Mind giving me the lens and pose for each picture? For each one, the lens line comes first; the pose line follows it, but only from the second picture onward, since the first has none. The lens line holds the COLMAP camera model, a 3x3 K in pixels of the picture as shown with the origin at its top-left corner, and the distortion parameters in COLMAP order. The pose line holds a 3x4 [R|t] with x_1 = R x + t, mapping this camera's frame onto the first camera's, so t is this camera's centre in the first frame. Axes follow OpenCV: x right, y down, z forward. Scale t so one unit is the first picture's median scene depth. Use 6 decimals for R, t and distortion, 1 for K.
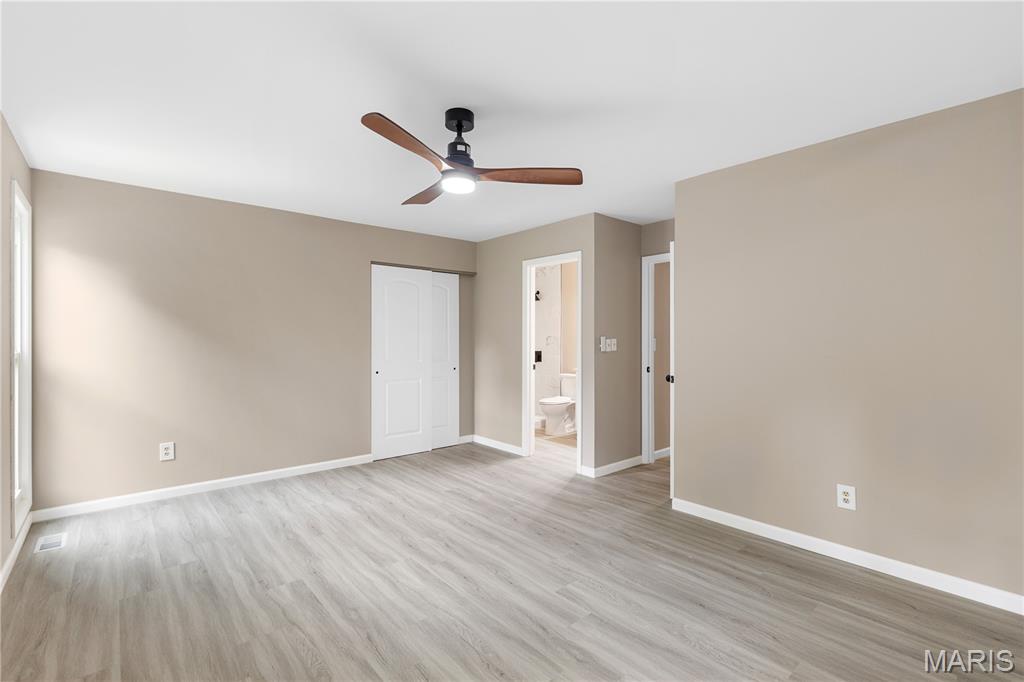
lens RADIAL K [[467.0, 0, 511.9], [0, 467.0, 338.3], [0, 0, 1]] dist [0.007952, -0.001537]
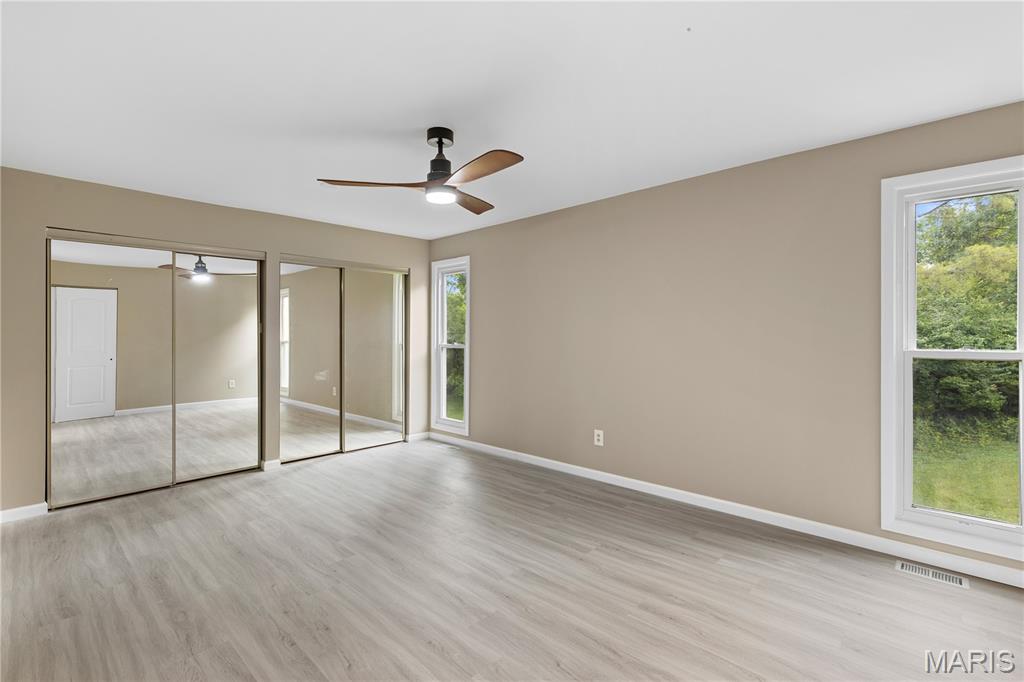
lens RADIAL K [[467.0, 0, 512.6], [0, 467.0, 337.1], [0, 0, 1]] dist [0.007952, -0.001537]
pose [[-0.995192, 0.004634, -0.097829, -0.176357], [0.003864, 0.999960, 0.008064, -0.003247], [0.097863, 0.007647, -0.995171, 2.099529]]
